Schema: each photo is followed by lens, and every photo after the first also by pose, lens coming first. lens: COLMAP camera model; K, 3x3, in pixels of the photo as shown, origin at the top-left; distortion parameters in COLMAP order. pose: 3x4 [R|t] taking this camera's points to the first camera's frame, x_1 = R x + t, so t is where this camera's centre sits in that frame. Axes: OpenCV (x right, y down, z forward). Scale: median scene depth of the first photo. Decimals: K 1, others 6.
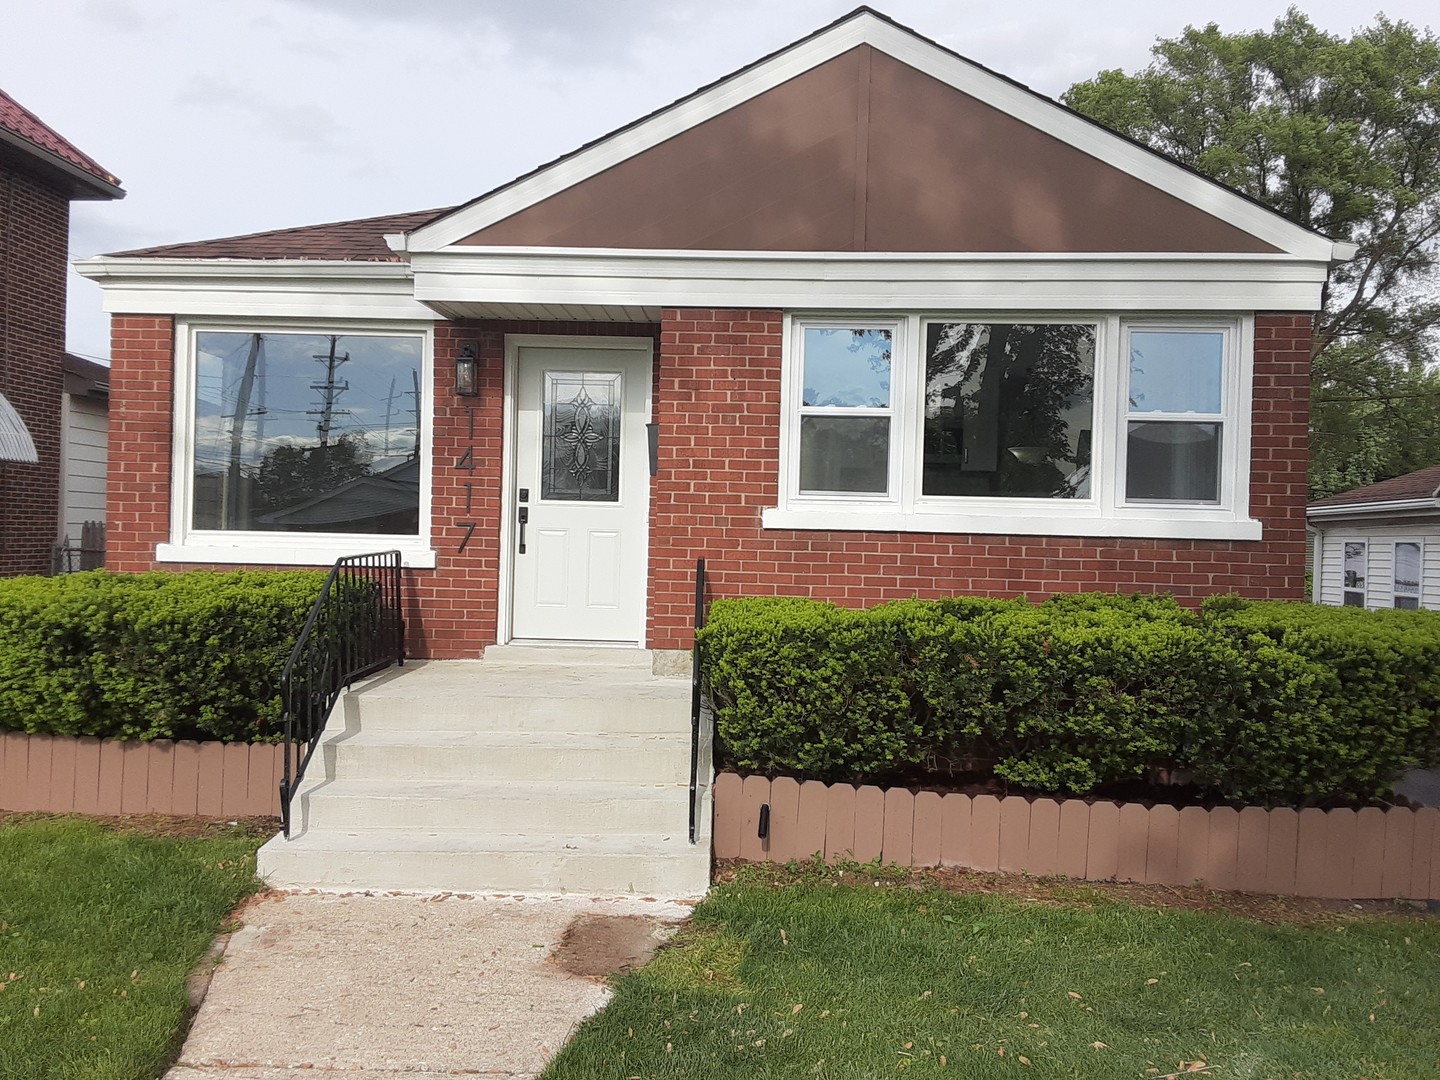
lens RADIAL K [[1131.1, 0, 720.0], [0, 1131.1, 540.0], [0, 0, 1]] dist [0.127978, -0.202178]
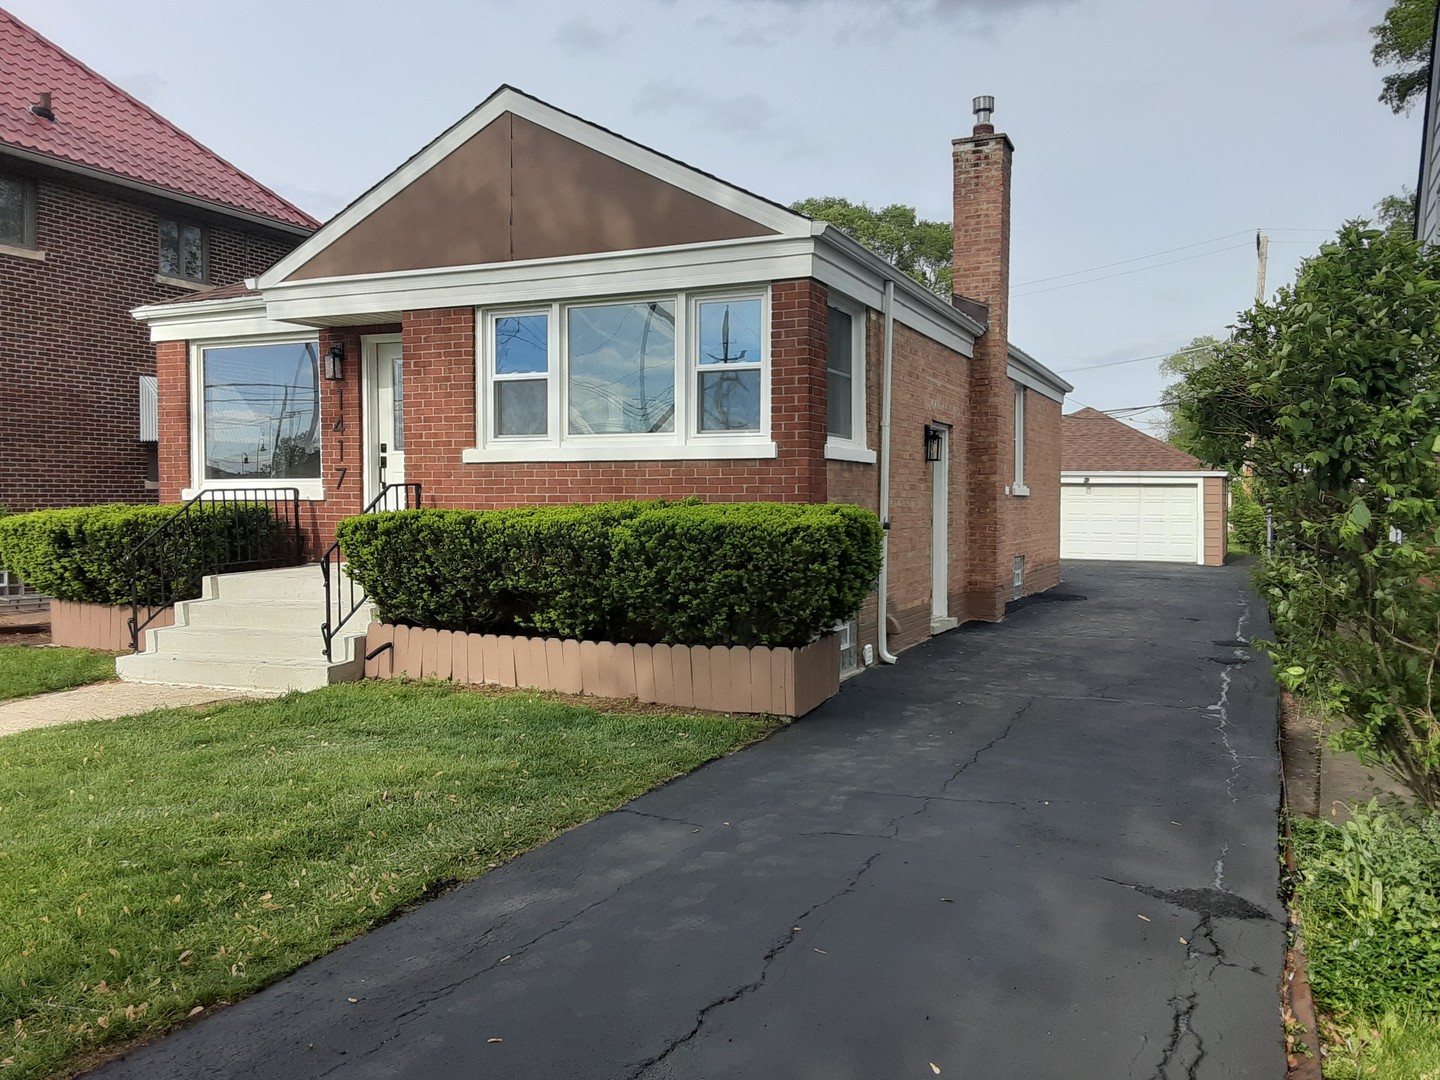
lens RADIAL K [[1131.1, 0, 720.0], [0, 1131.1, 540.0], [0, 0, 1]] dist [0.127978, -0.202178]
pose [[0.934303, -0.013353, -0.356229, 0.847310], [0.022538, 0.999512, 0.021646, 0.062899], [0.355766, -0.028253, 0.934148, -0.221364]]
